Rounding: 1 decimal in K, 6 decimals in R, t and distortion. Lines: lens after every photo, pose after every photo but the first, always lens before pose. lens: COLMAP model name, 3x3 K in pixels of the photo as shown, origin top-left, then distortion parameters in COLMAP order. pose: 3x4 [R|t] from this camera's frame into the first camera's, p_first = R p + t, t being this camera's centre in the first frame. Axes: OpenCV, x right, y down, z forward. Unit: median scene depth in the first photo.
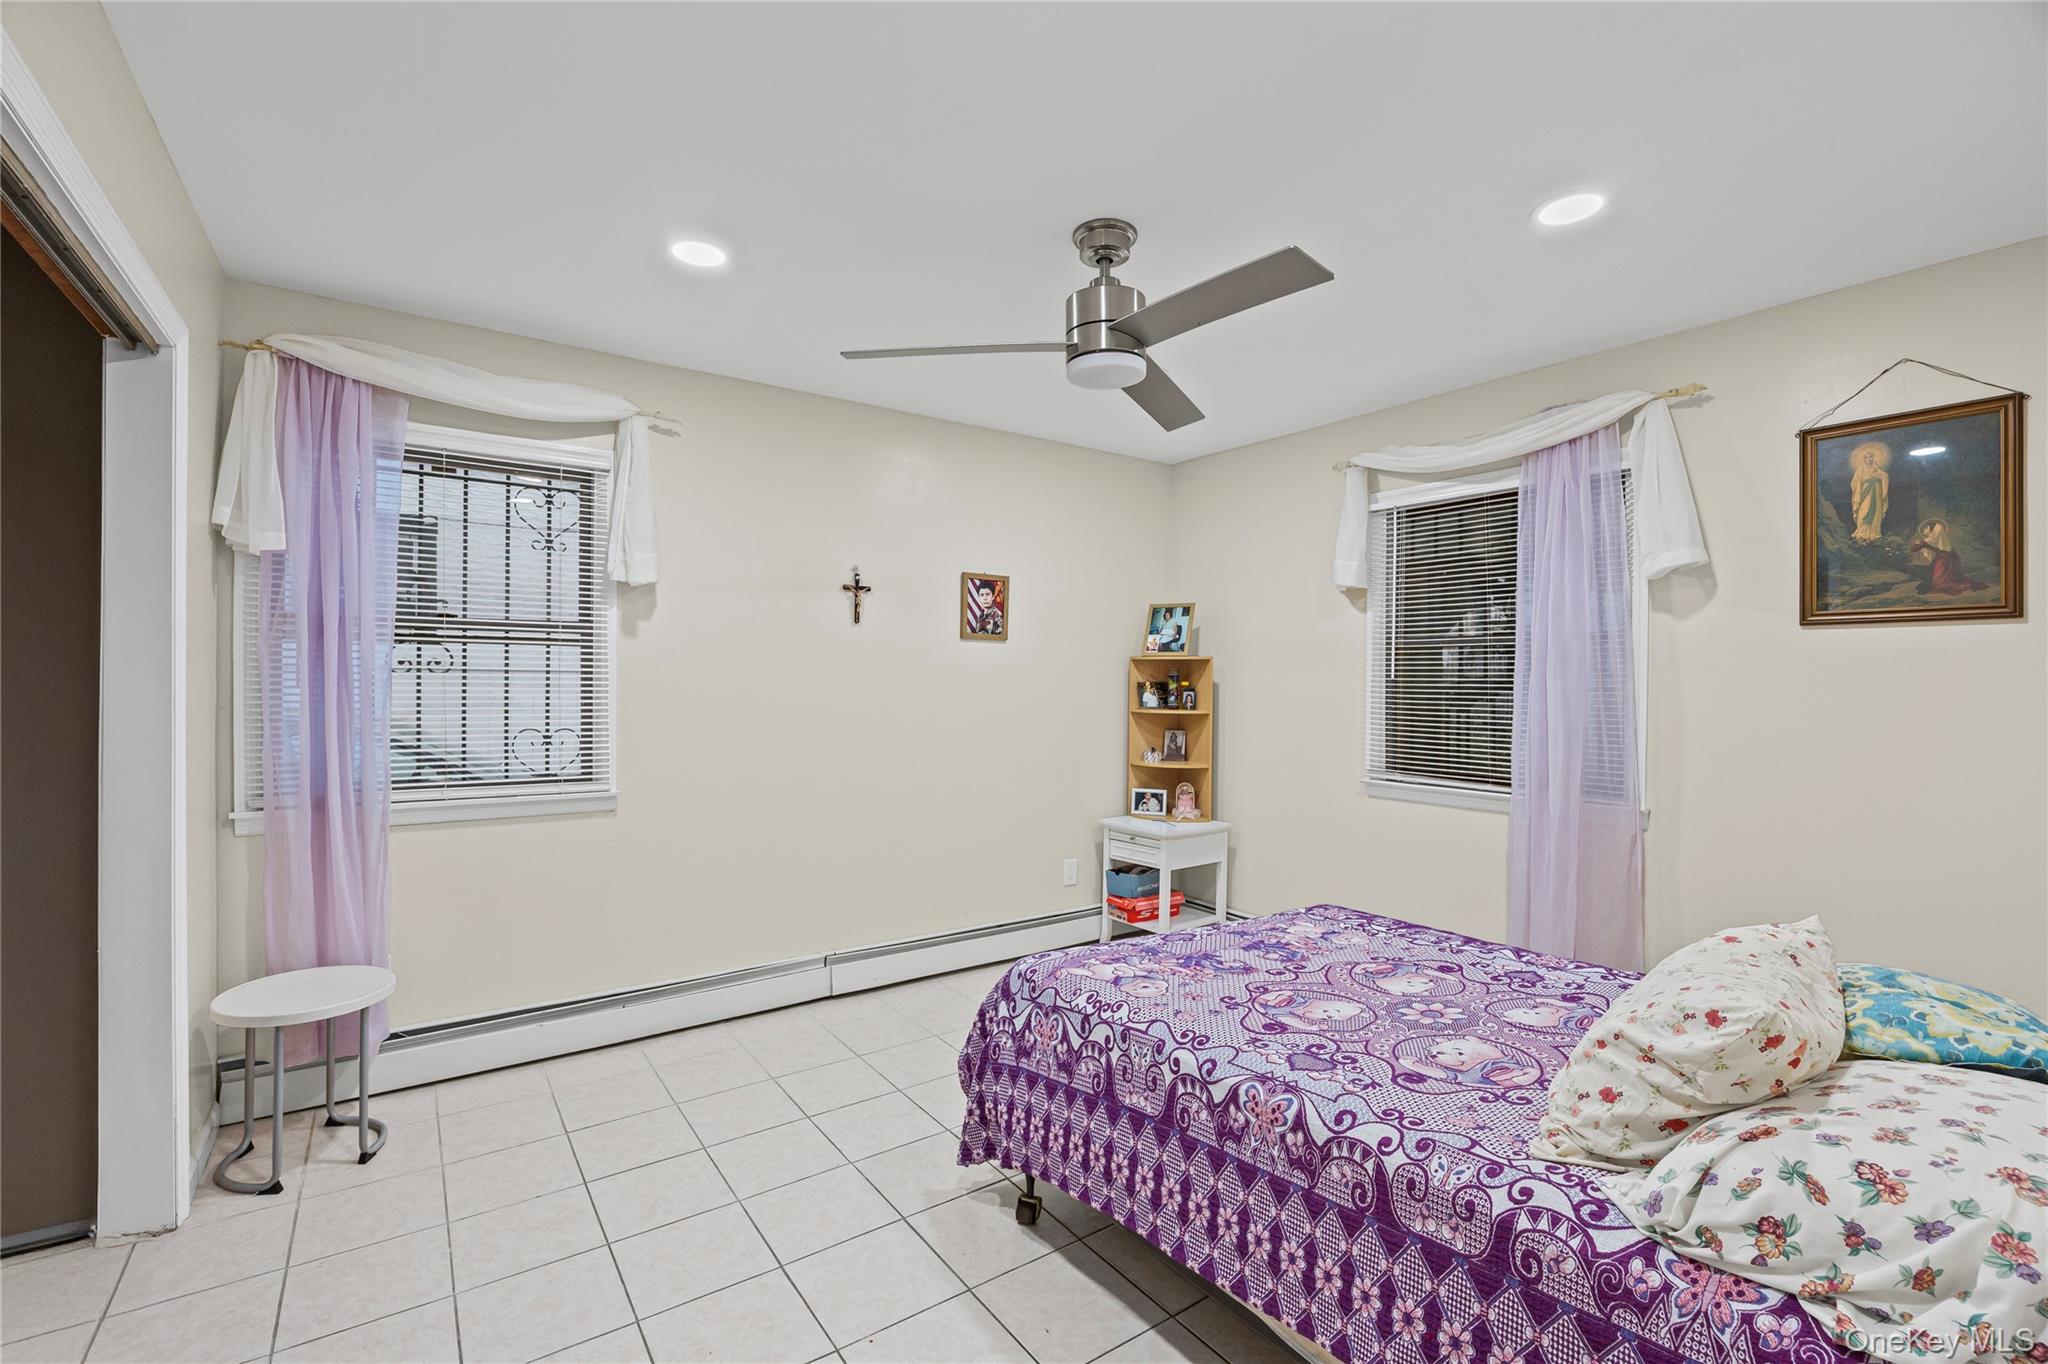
lens RADIAL K [[888.8, 0, 1032.9], [0, 888.8, 676.9], [0, 0, 1]] dist [-0.020210, -0.000013]
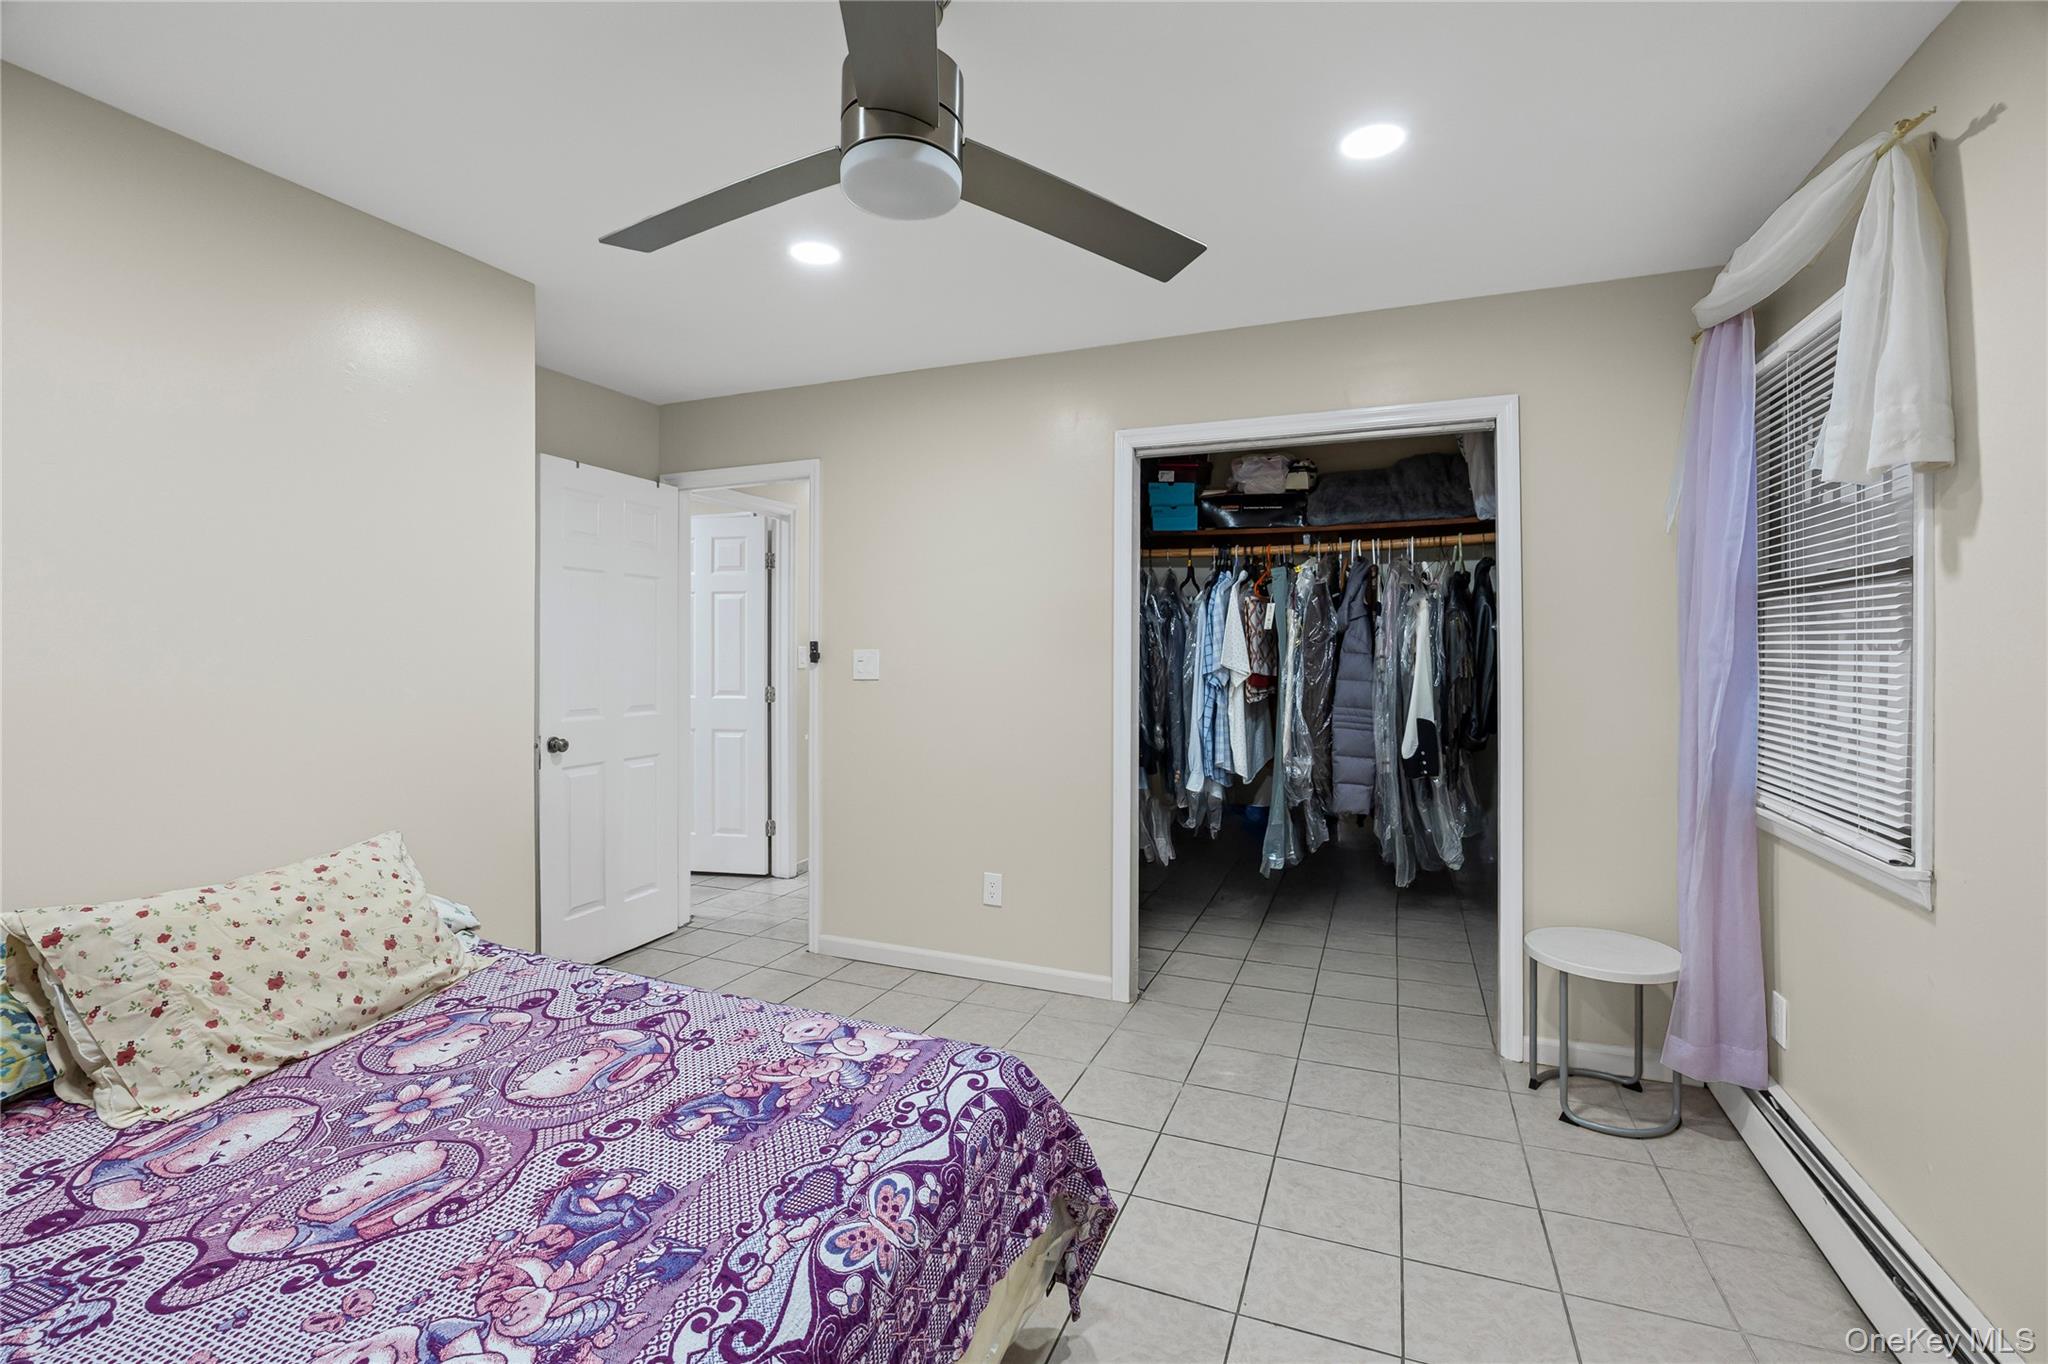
lens RADIAL K [[888.8, 0, 1032.9], [0, 888.8, 676.9], [0, 0, 1]] dist [-0.020210, -0.000013]
pose [[-0.842219, 0.003862, -0.539122, 0.371558], [-0.006296, 0.999836, 0.016998, 0.012300], [0.539099, 0.017710, -0.842056, 1.703040]]
